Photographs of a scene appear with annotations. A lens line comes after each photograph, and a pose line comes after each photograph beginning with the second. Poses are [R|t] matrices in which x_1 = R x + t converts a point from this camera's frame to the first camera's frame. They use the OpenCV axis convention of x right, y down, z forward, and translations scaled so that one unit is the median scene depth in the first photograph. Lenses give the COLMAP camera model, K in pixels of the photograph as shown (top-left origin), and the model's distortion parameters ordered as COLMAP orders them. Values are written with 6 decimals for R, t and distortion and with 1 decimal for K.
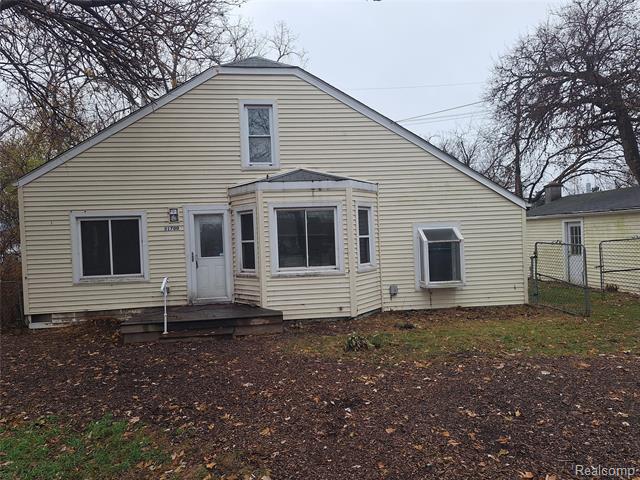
lens RADIAL K [[441.9, 0, 315.4], [0, 441.9, 245.4], [0, 0, 1]] dist [0.069250, -0.062171]
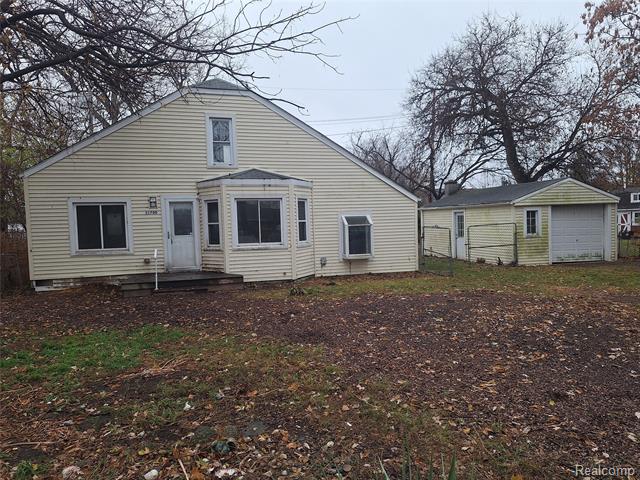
lens RADIAL K [[441.9, 0, 326.6], [0, 441.9, 245.2], [0, 0, 1]] dist [0.069250, -0.062171]
pose [[0.986338, 0.001995, 0.164725, -0.037134], [-0.007197, 0.999494, 0.030990, 0.011669], [-0.164580, -0.031752, 0.985853, -0.337014]]
